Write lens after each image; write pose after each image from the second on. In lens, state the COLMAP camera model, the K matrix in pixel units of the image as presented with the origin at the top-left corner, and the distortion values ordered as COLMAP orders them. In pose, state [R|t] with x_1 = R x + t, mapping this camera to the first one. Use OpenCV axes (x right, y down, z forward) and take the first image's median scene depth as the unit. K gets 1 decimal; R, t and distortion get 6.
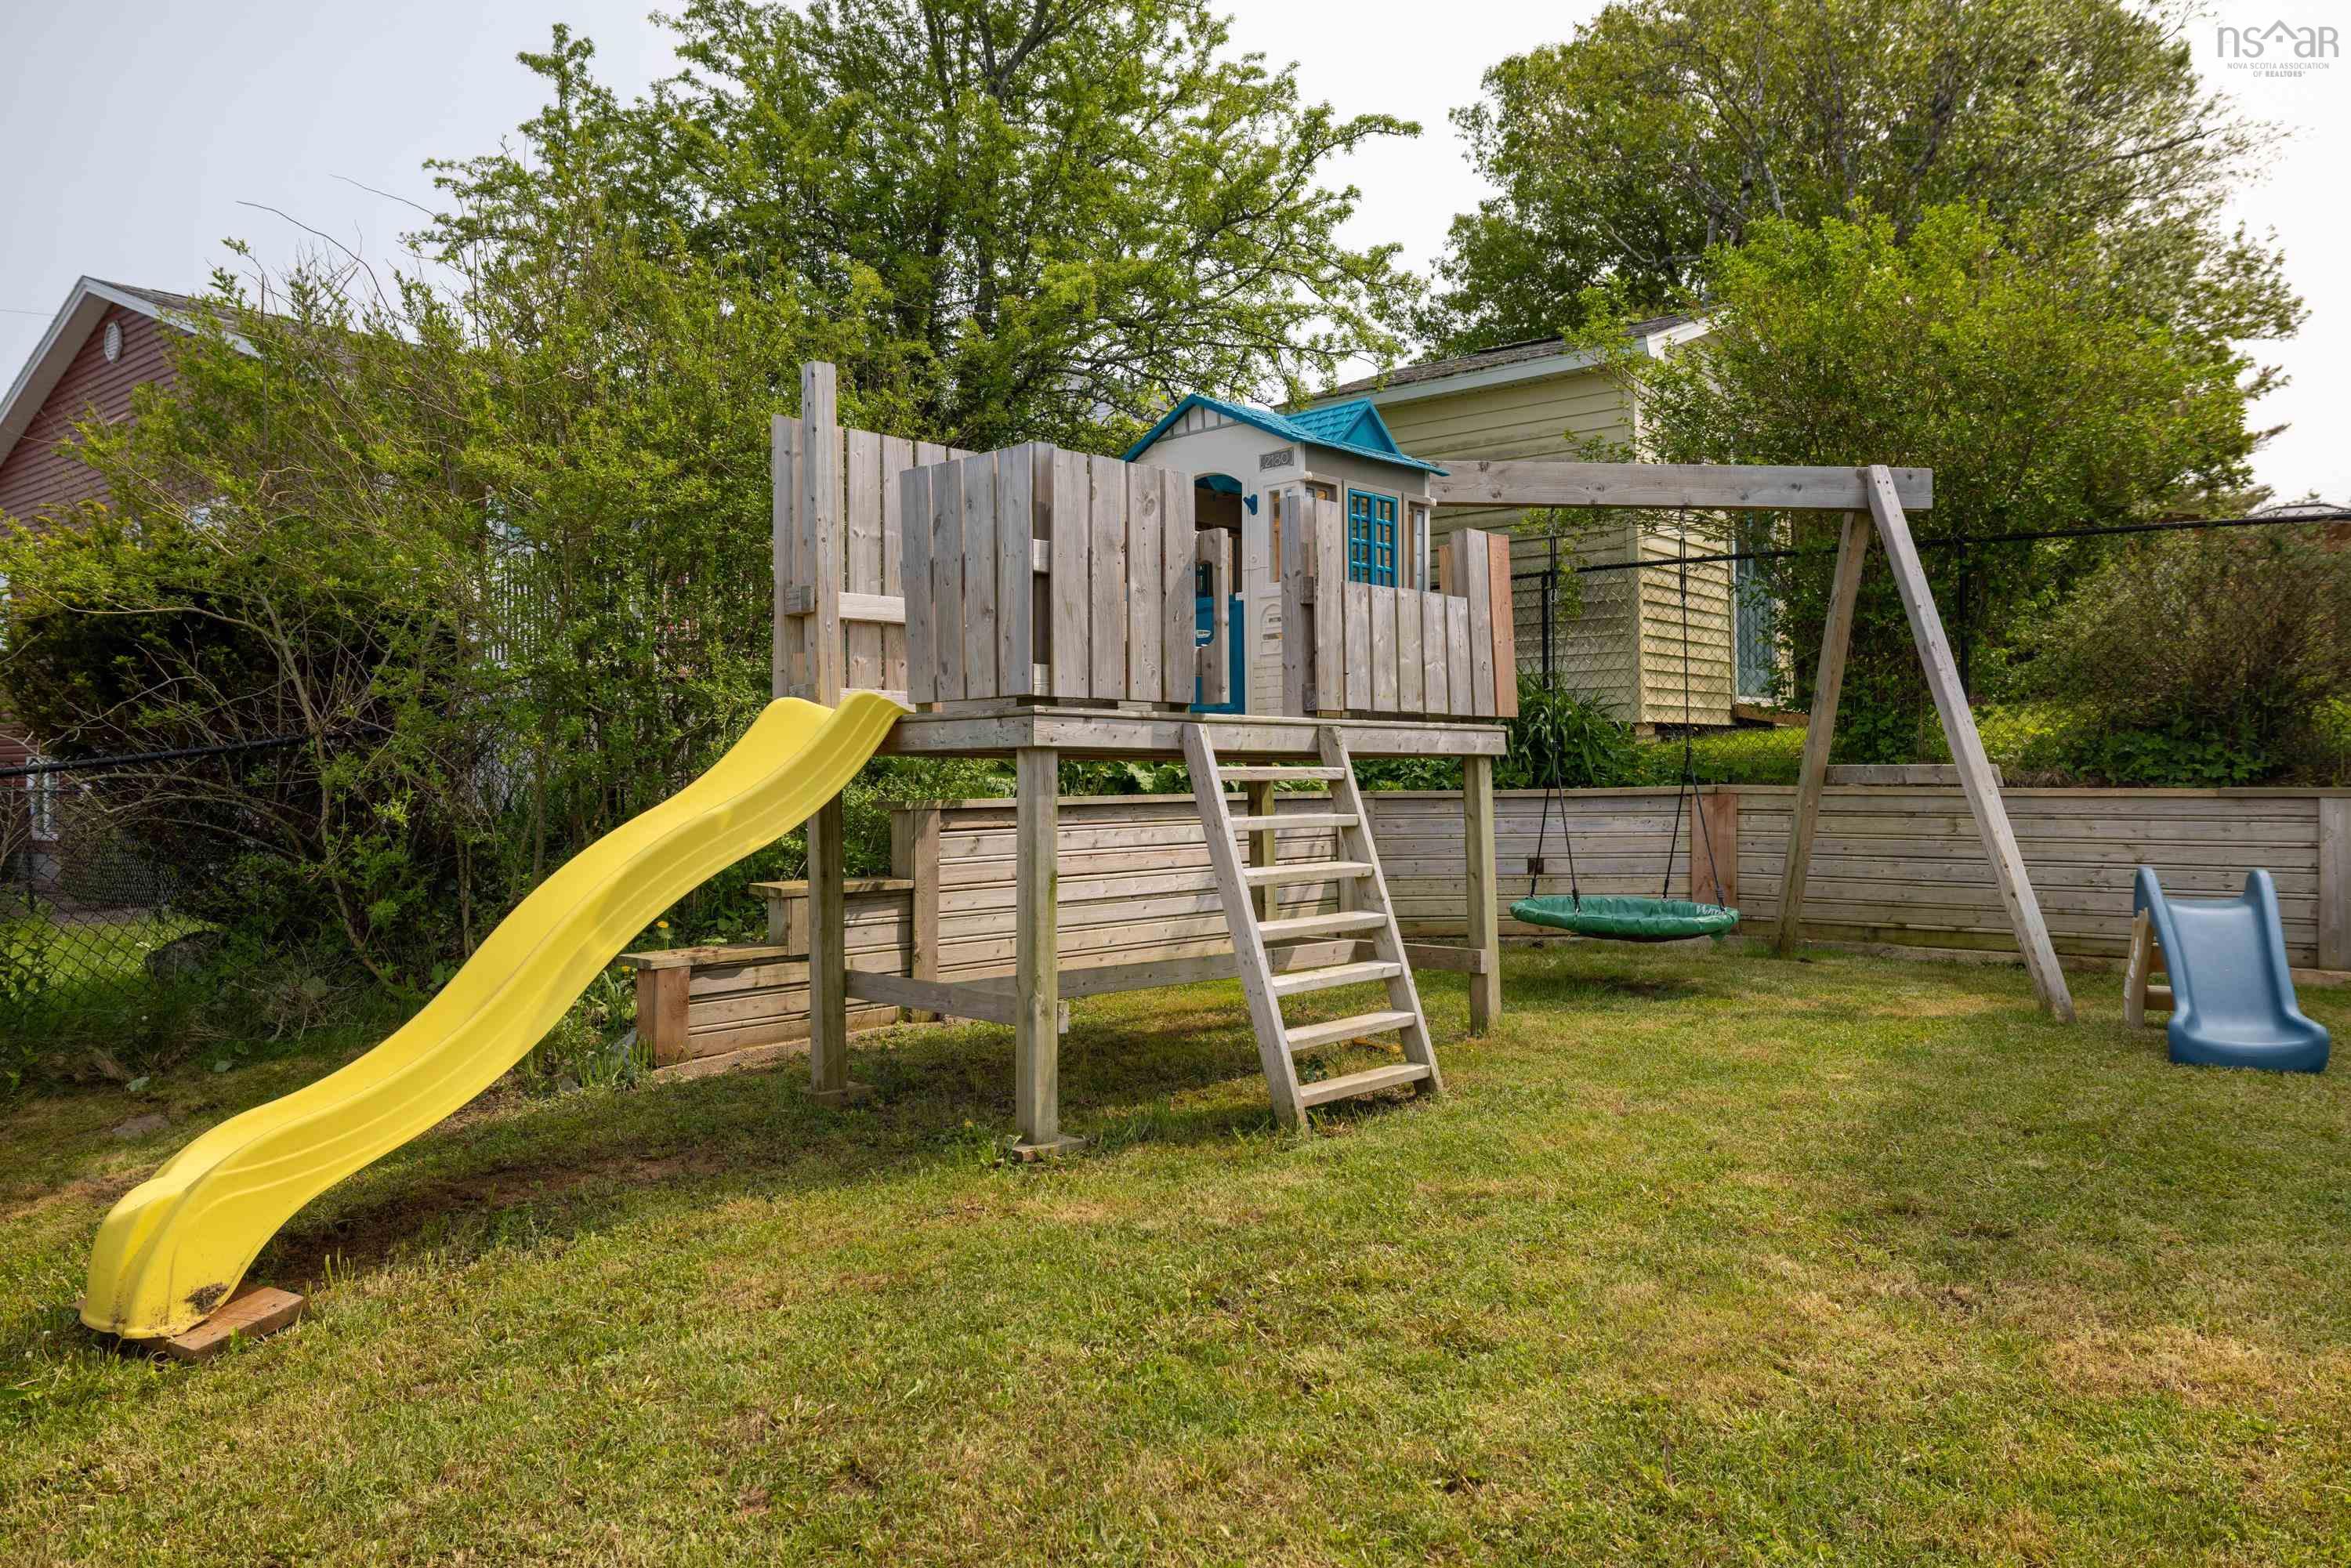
lens RADIAL K [[1603.6, 0, 1175.5], [0, 1603.6, 784.0], [0, 0, 1]] dist [0.001900, 0.000126]
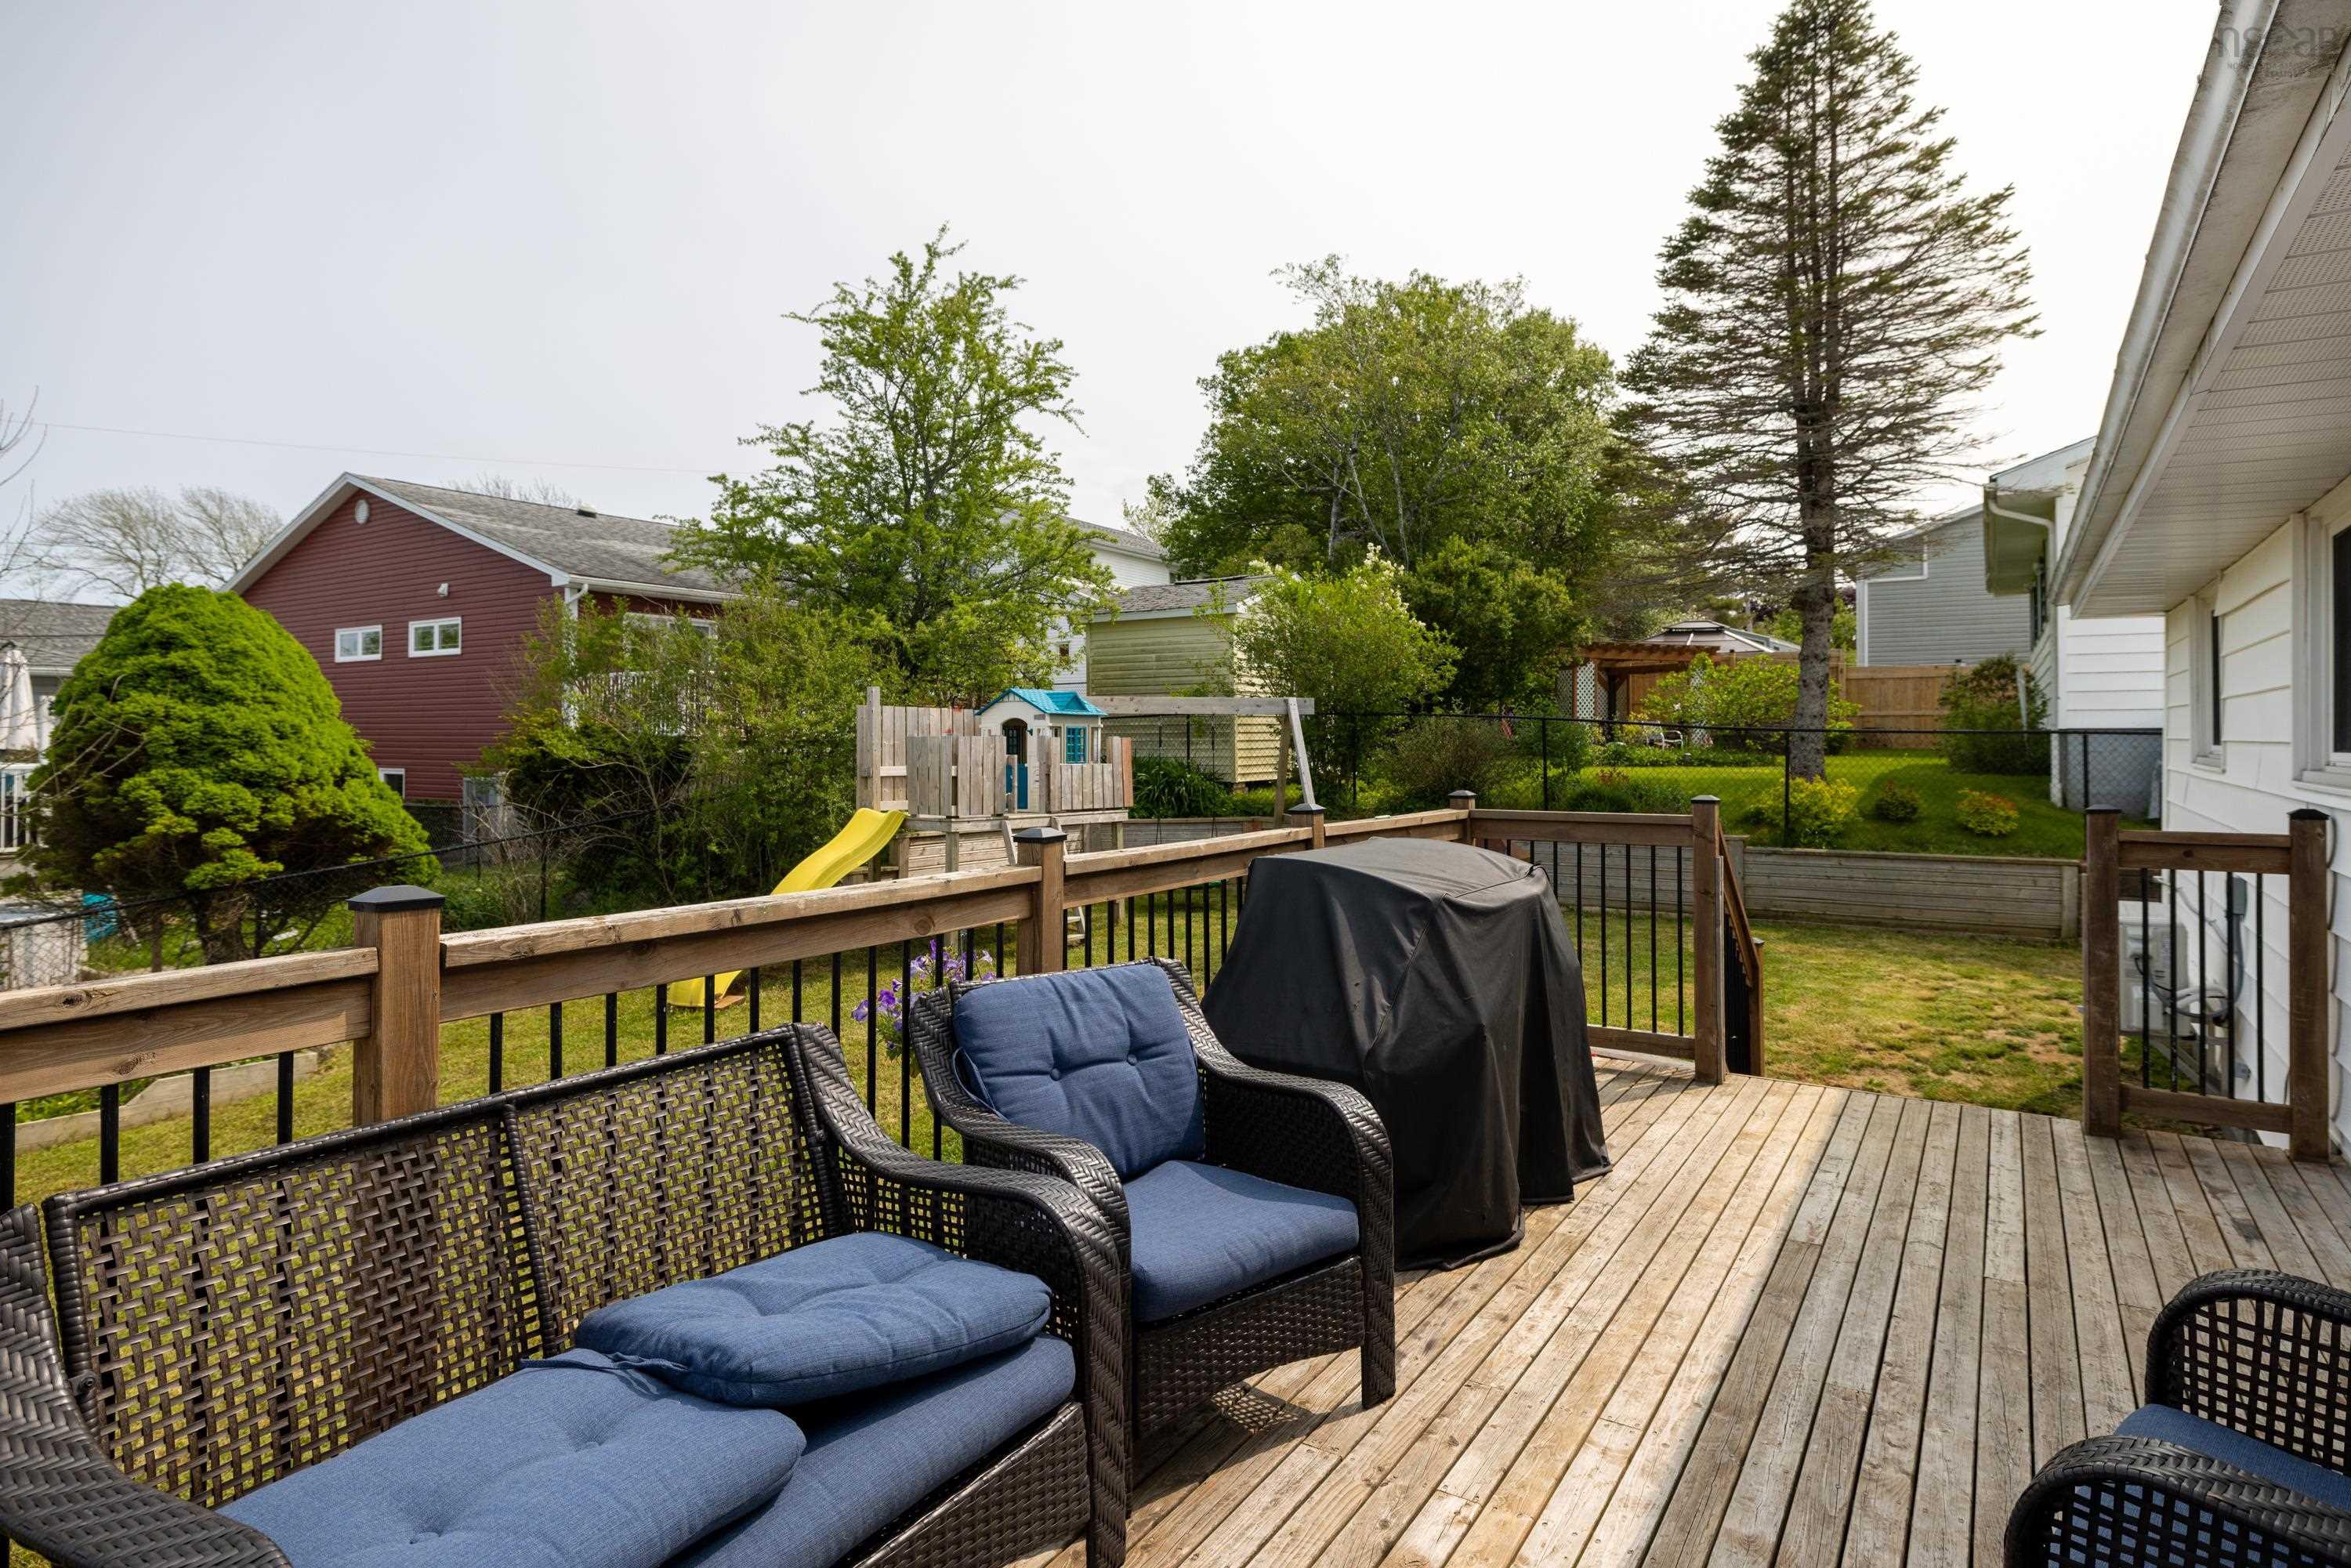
lens RADIAL K [[1273.3, 0, 1169.9], [0, 1273.3, 733.5], [0, 0, 1]] dist [-0.000364, 0.000017]
pose [[0.995349, 0.006597, 0.096111, 0.072219], [-0.005491, 0.999916, -0.011760, -0.142317], [-0.096180, 0.011177, 0.995301, -1.147011]]
